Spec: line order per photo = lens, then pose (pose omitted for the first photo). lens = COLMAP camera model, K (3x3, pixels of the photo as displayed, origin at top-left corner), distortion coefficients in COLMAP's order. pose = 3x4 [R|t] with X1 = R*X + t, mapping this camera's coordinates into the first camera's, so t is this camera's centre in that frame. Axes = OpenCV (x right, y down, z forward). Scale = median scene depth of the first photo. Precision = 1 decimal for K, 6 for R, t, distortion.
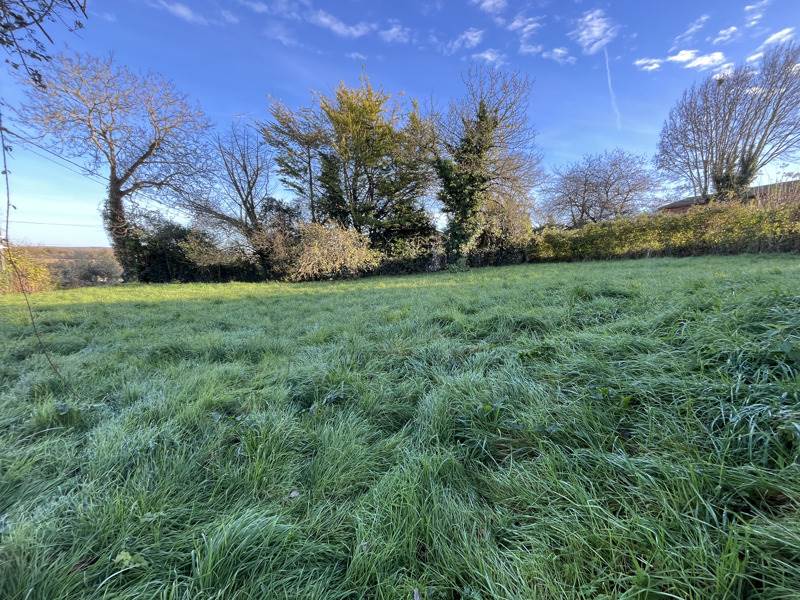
lens RADIAL K [[319.6, 0, 398.7], [0, 319.6, 302.6], [0, 0, 1]] dist [-0.003800, 0.000411]
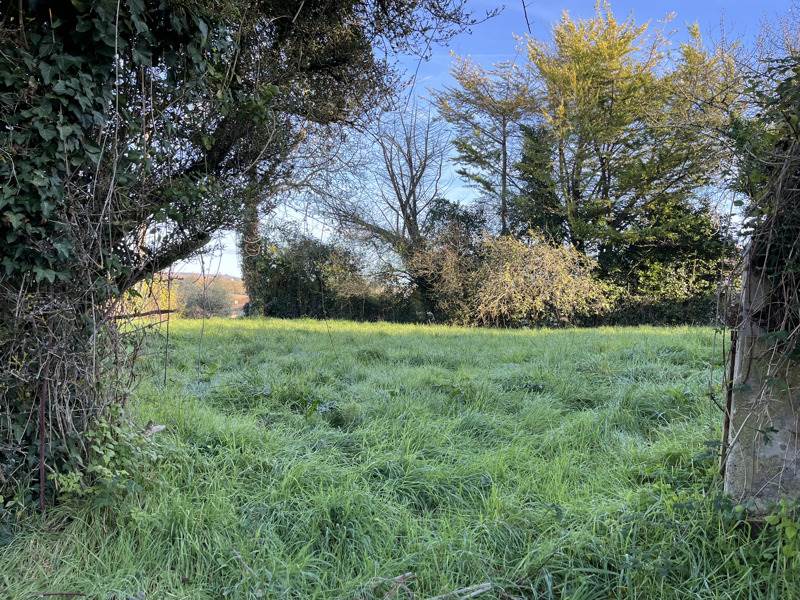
lens RADIAL K [[604.7, 0, 398.9], [0, 604.7, 298.4], [0, 0, 1]] dist [0.015538, -0.002642]
pose [[0.914822, 0.033128, -0.402495, 0.022520], [-0.090075, 0.988262, -0.123389, 0.032501], [0.393683, 0.149134, 0.907068, -0.124048]]
